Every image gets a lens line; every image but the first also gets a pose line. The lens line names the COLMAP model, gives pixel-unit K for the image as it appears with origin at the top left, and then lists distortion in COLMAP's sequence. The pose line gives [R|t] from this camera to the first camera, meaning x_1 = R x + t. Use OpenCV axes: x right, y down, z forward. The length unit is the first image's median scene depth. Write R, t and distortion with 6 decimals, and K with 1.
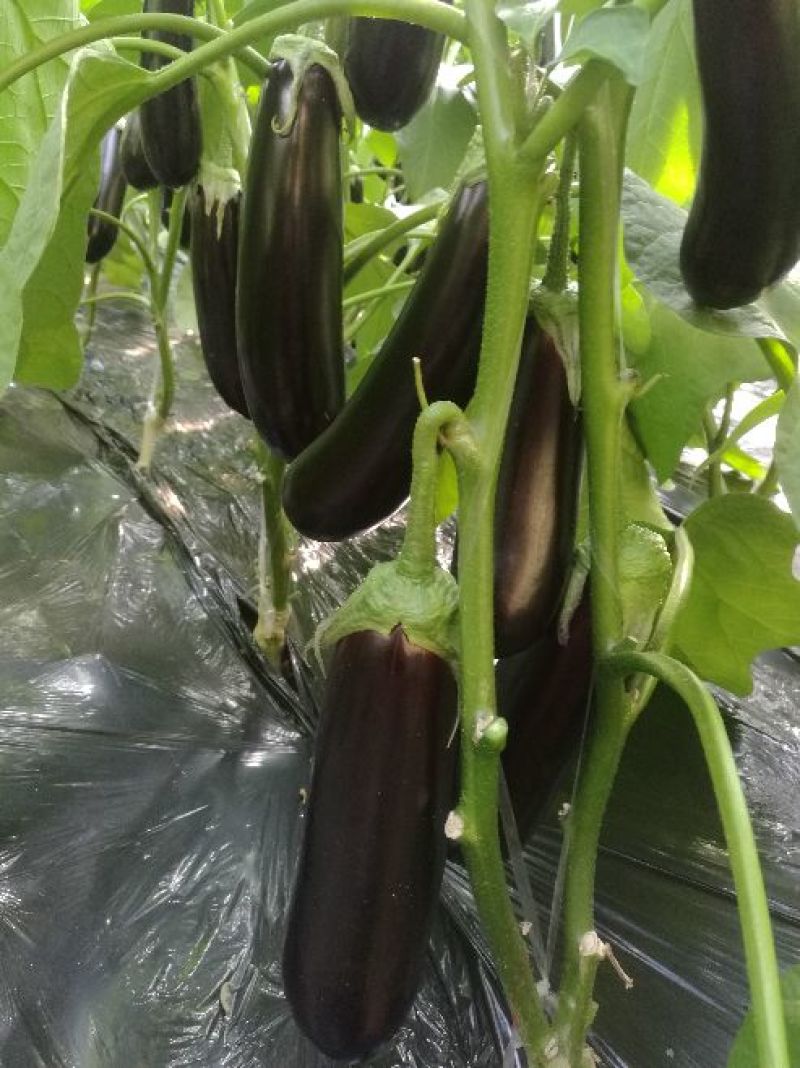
lens RADIAL K [[857.5, 0, 400.0], [0, 857.5, 534.0], [0, 0, 1]] dist [-0.092767, 0.170754]
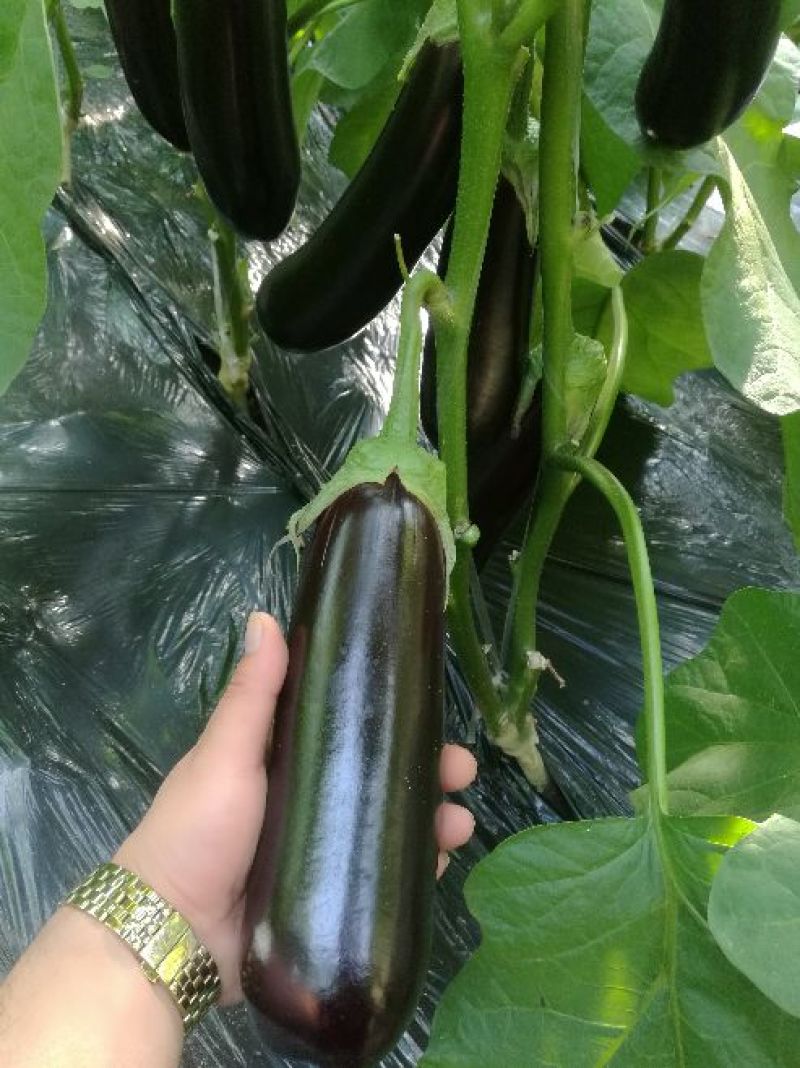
lens RADIAL K [[857.5, 0, 400.0], [0, 857.5, 534.0], [0, 0, 1]] dist [-0.092767, 0.170754]
pose [[0.995442, -0.068043, 0.066822, -0.059266], [0.036771, 0.920342, 0.389382, -0.209071], [-0.087994, -0.385150, 0.918649, -0.136745]]
